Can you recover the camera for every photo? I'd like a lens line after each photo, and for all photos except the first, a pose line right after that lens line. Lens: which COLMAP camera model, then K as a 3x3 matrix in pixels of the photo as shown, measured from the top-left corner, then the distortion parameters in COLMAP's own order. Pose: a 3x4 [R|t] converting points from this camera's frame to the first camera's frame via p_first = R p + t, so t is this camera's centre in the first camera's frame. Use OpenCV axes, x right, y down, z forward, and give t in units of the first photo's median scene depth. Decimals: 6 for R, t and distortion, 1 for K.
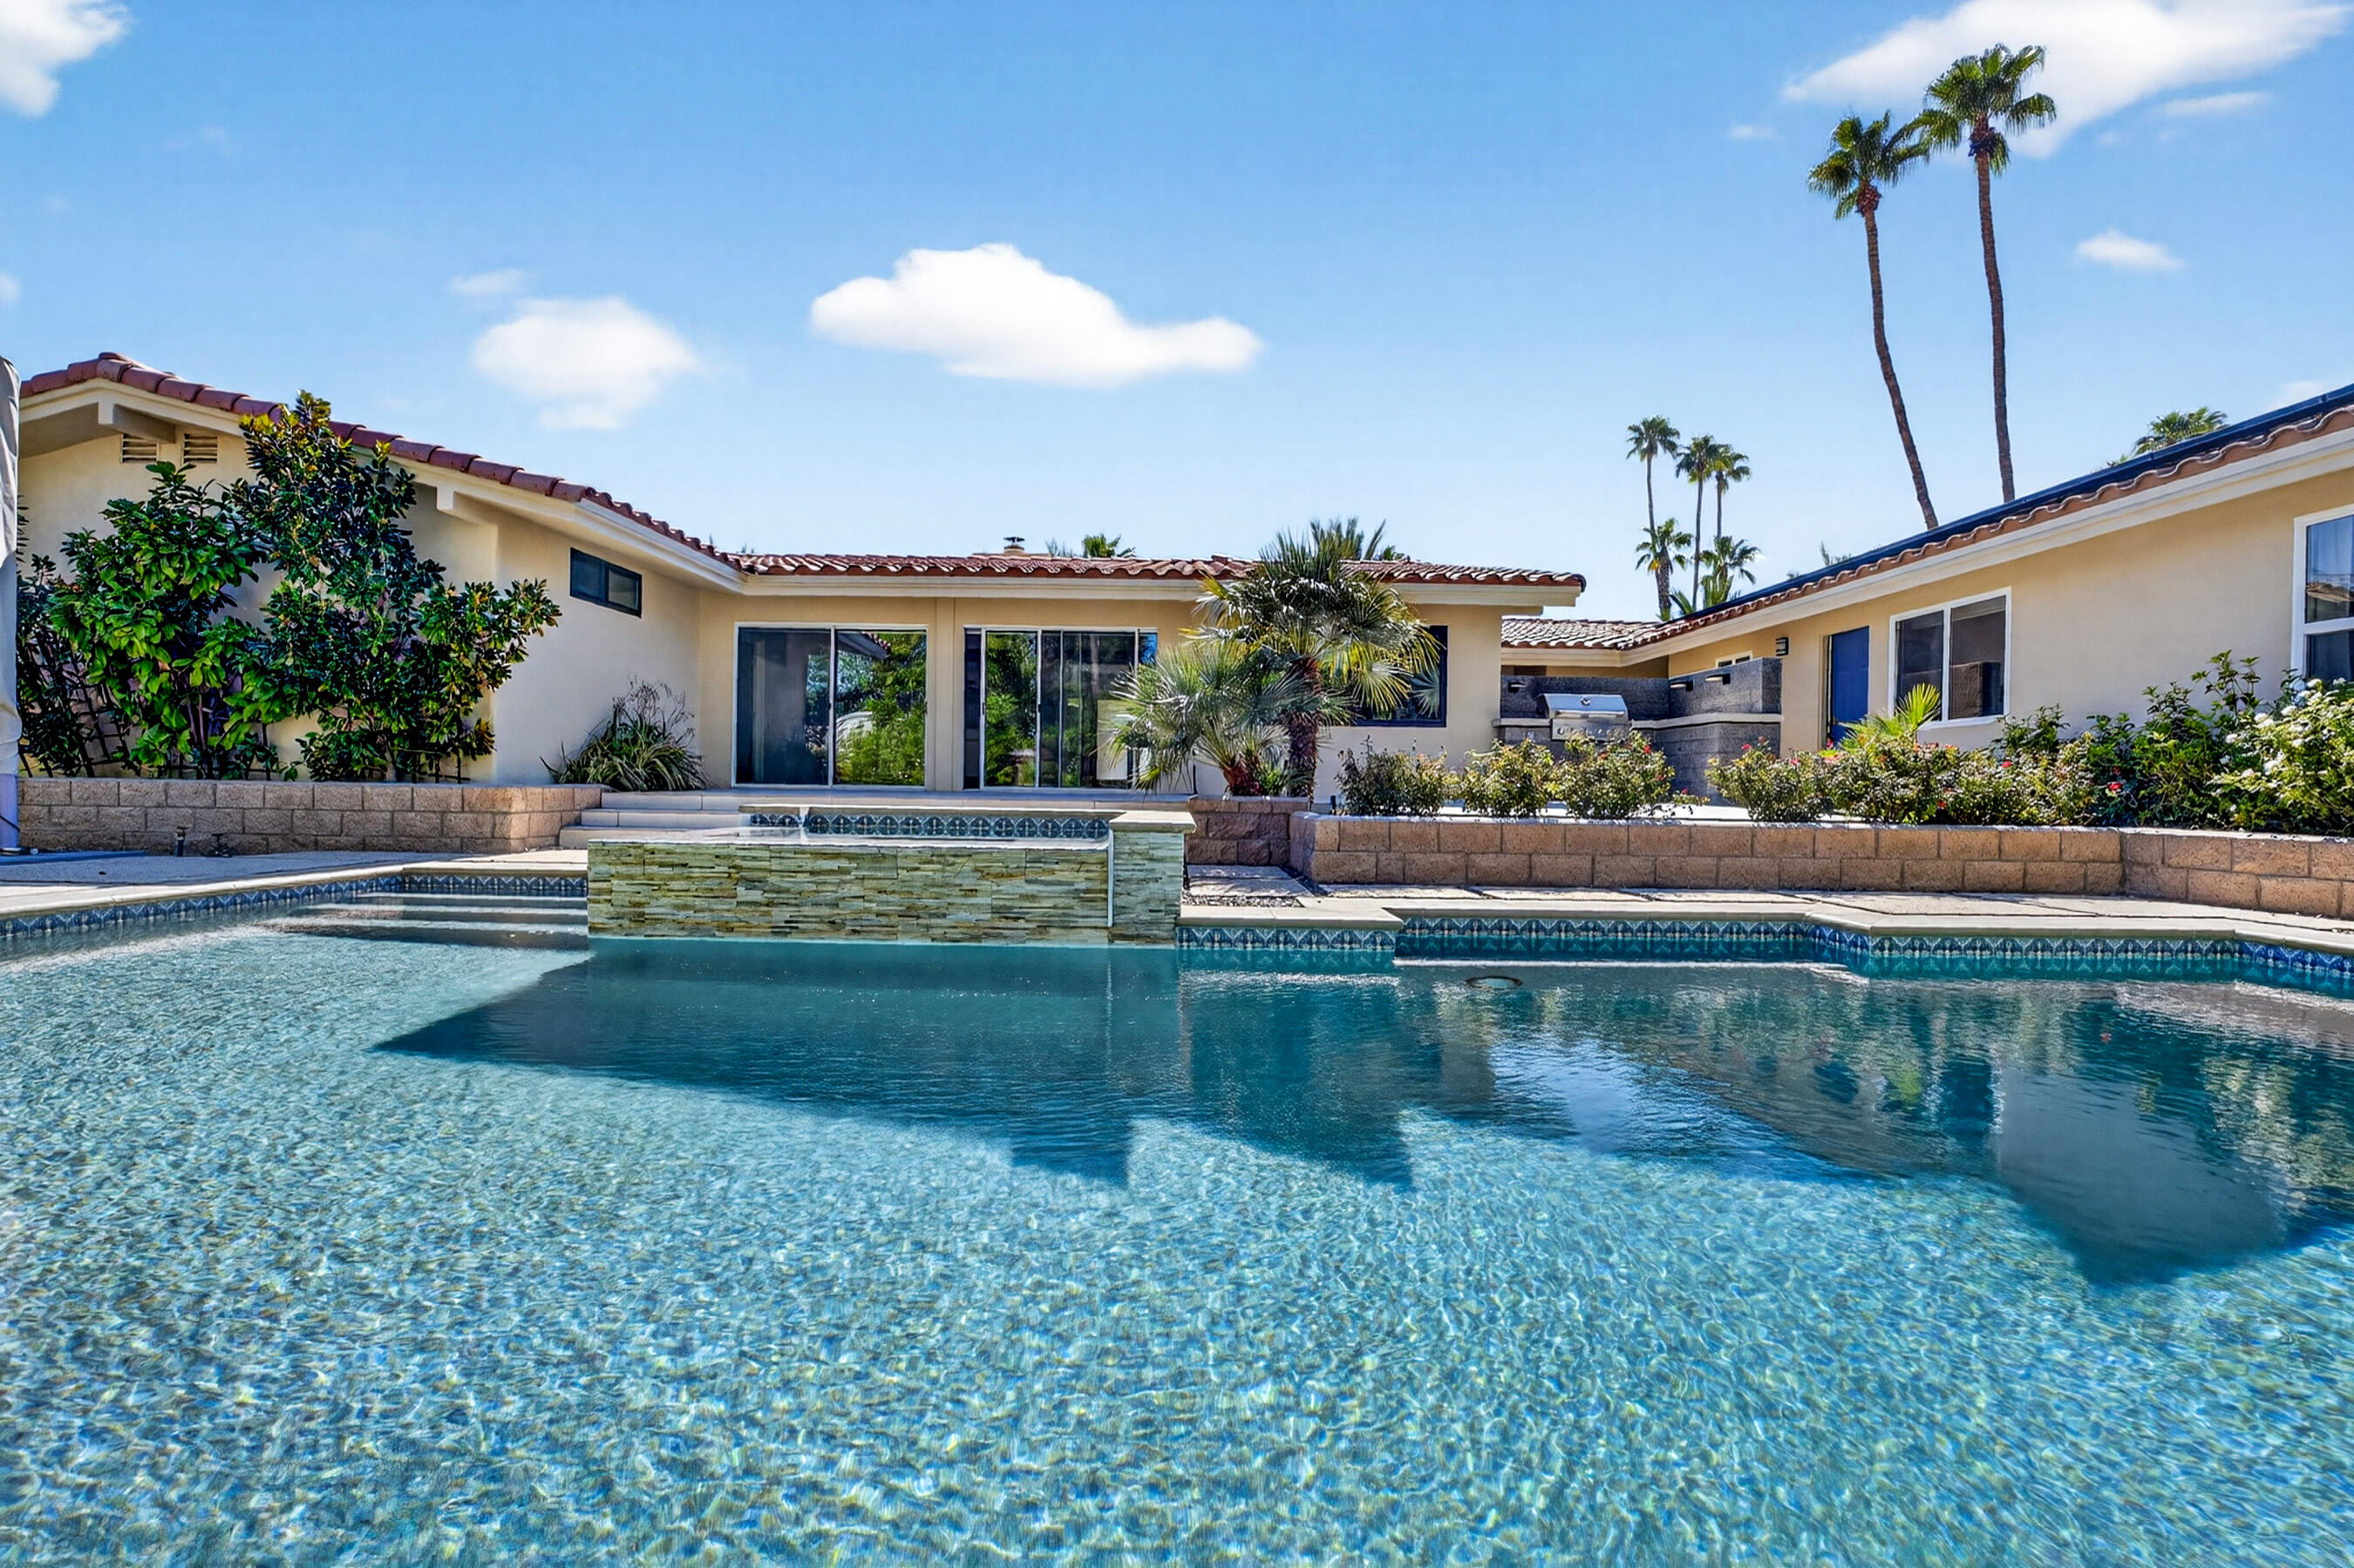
lens RADIAL K [[967.2, 0, 1199.9], [0, 967.2, 788.1], [0, 0, 1]] dist [-0.021259, -0.000181]
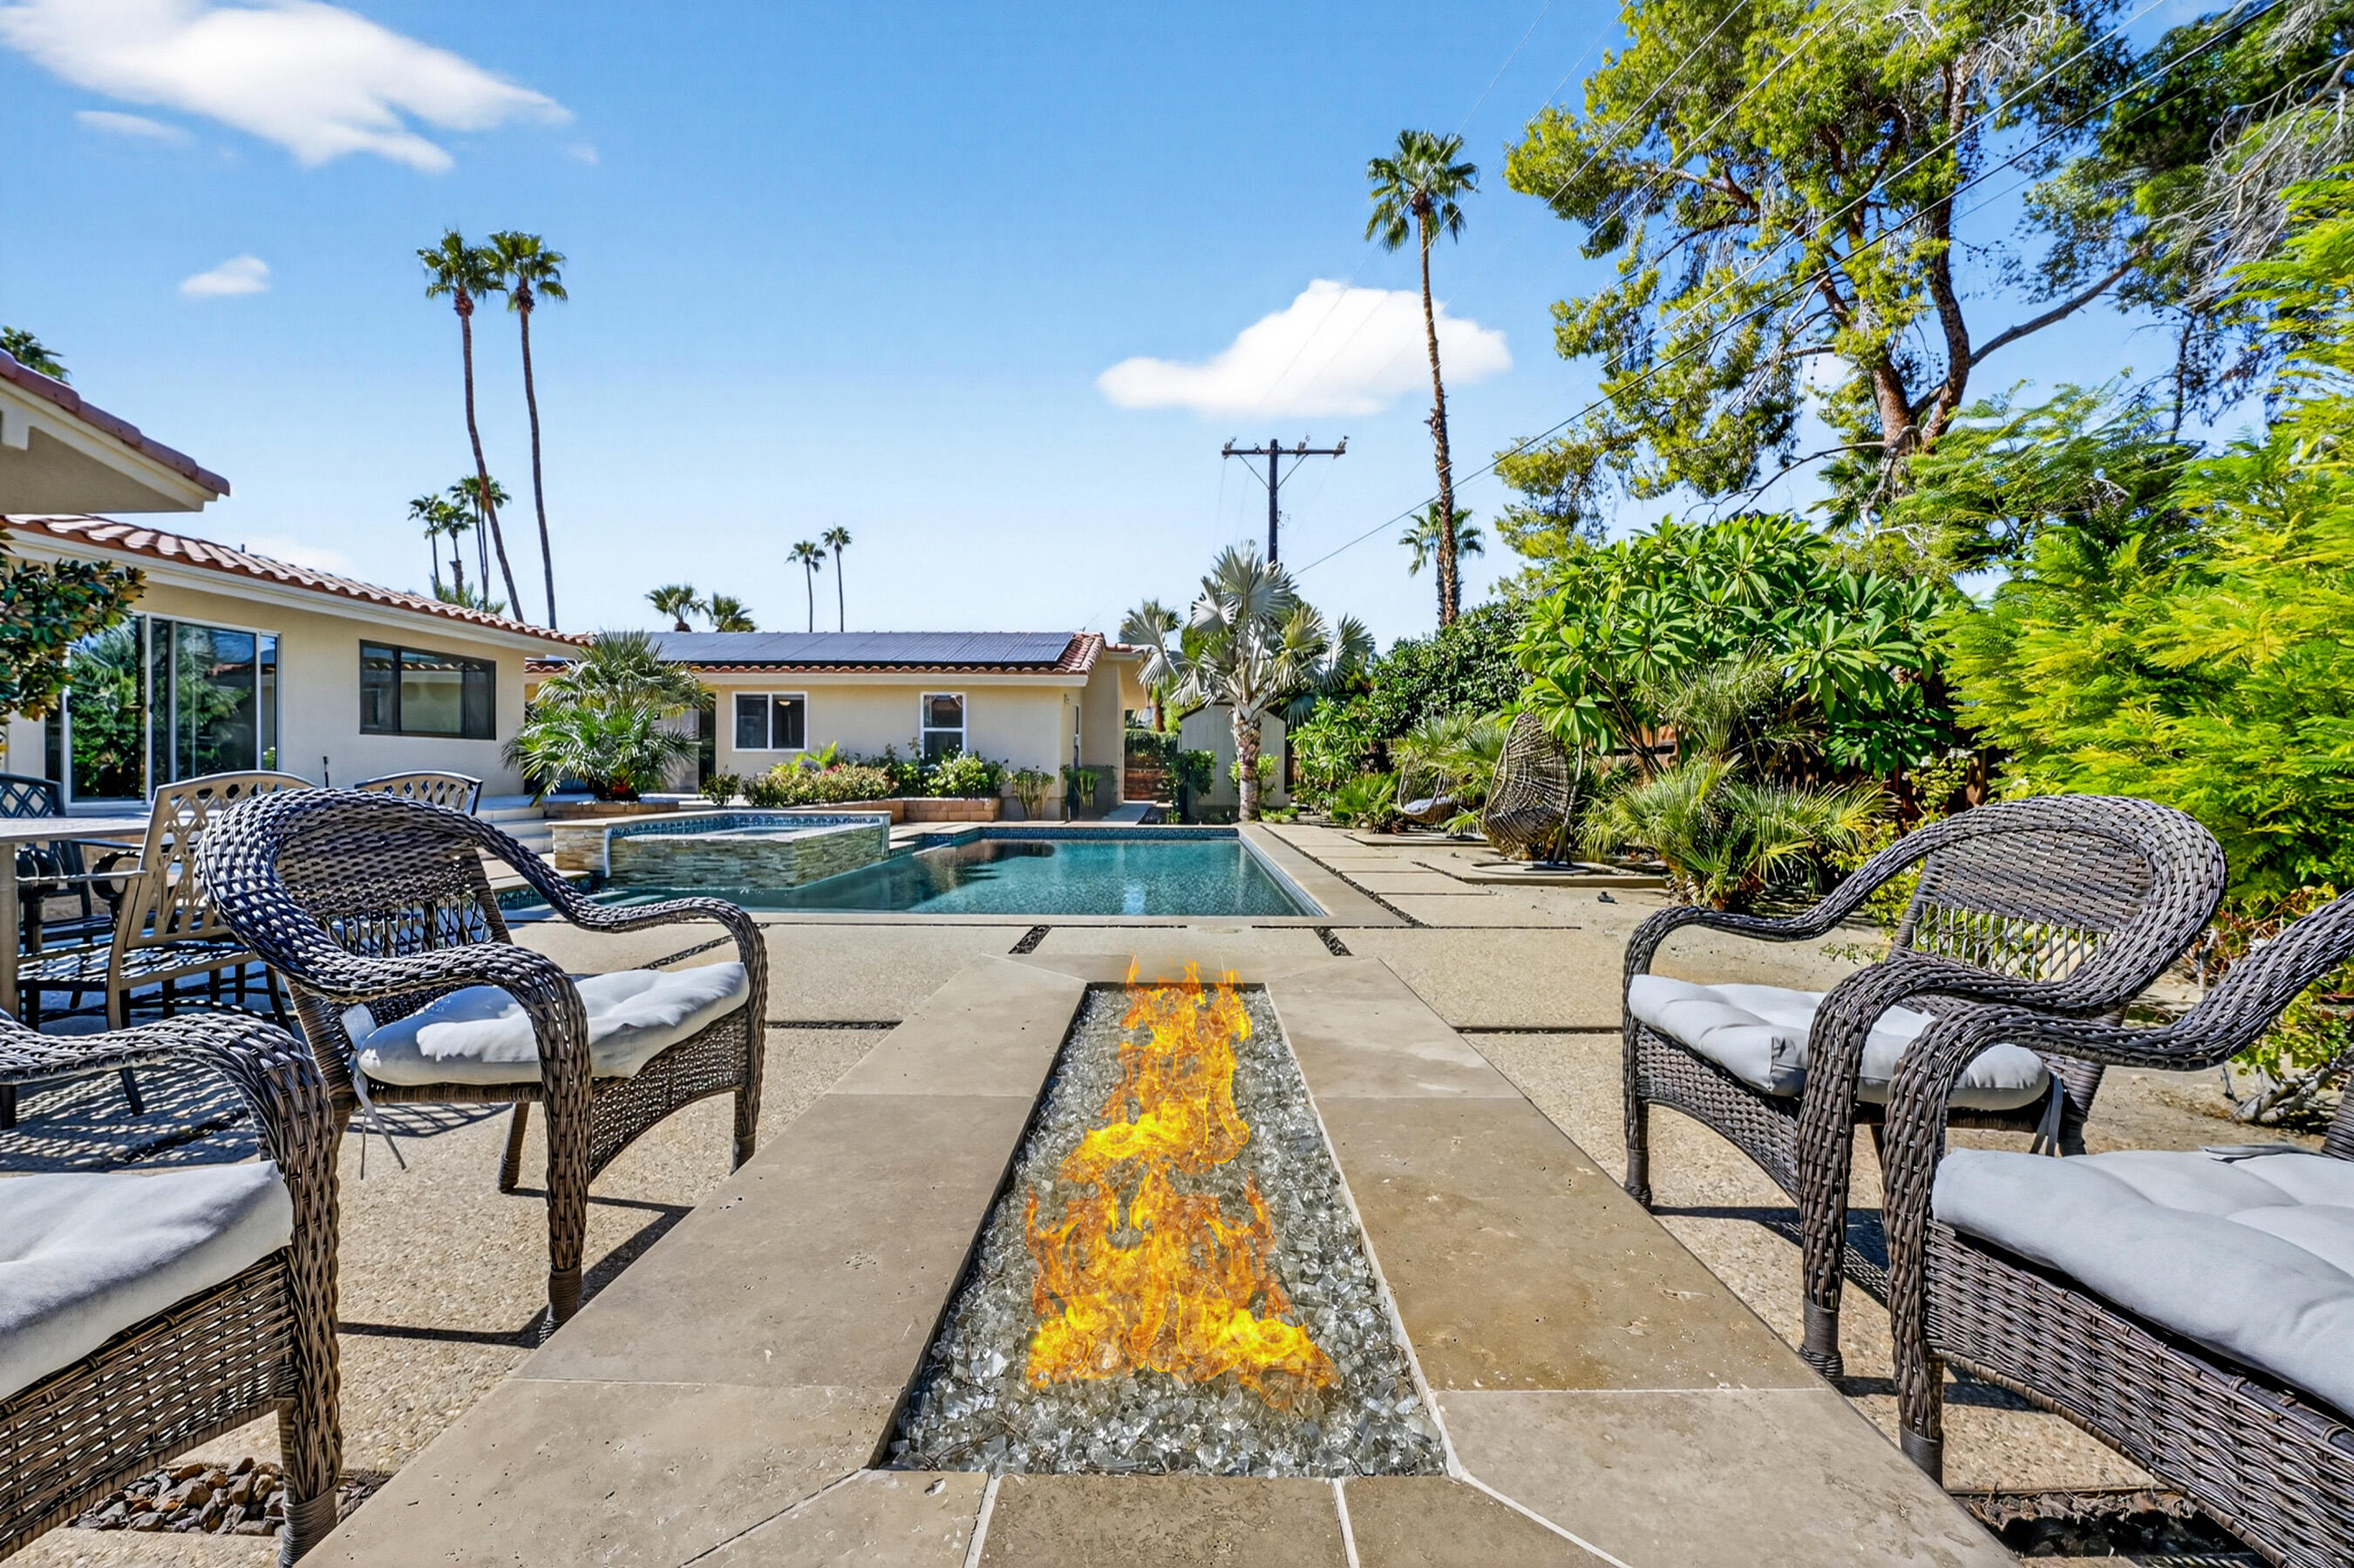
lens RADIAL K [[938.7, 0, 1170.9], [0, 938.7, 773.3], [0, 0, 1]] dist [-0.021031, -0.000013]
pose [[0.018893, -0.013937, 0.999724, -0.508385], [-0.003985, 0.999894, 0.014014, -0.021244], [-0.999814, -0.004248, 0.018836, 0.043266]]
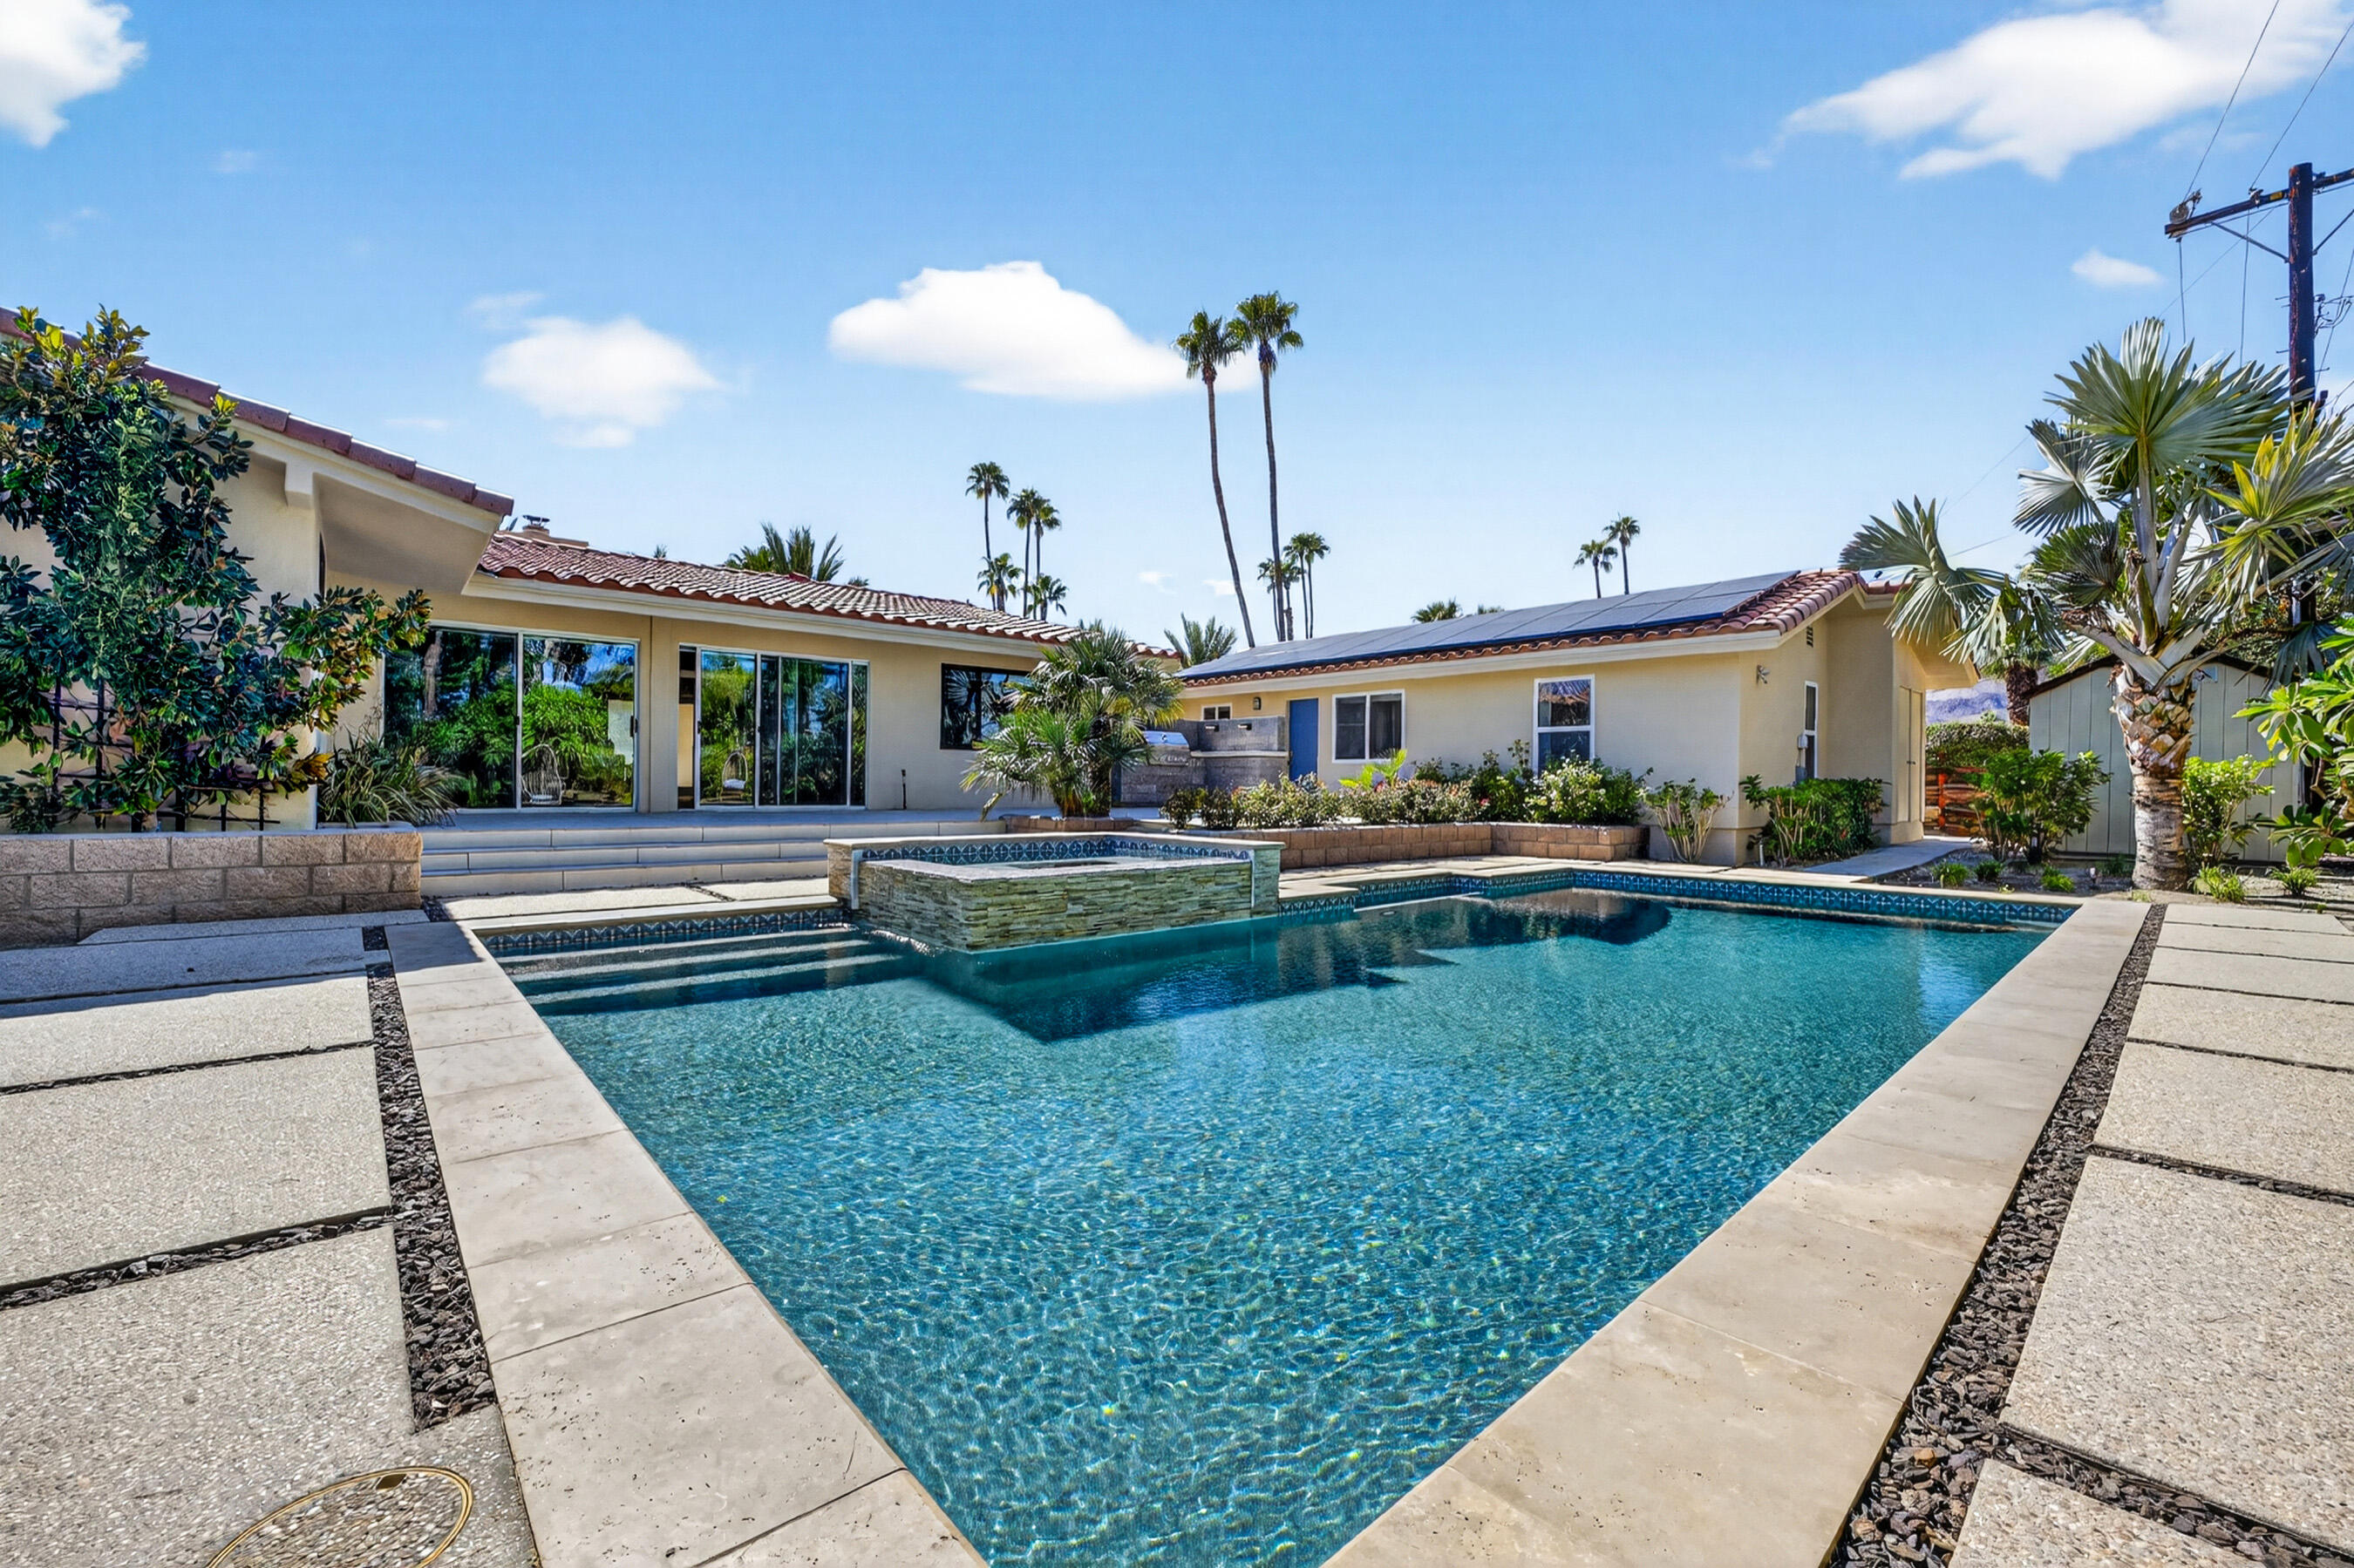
lens RADIAL K [[938.7, 0, 1183.4], [0, 938.7, 784.9], [0, 0, 1]] dist [-0.021031, -0.000013]
pose [[0.750515, -0.007453, 0.660812, -0.258344], [0.000258, 0.999940, 0.010984, -0.018039], [-0.660854, -0.008073, 0.750471, -0.030694]]
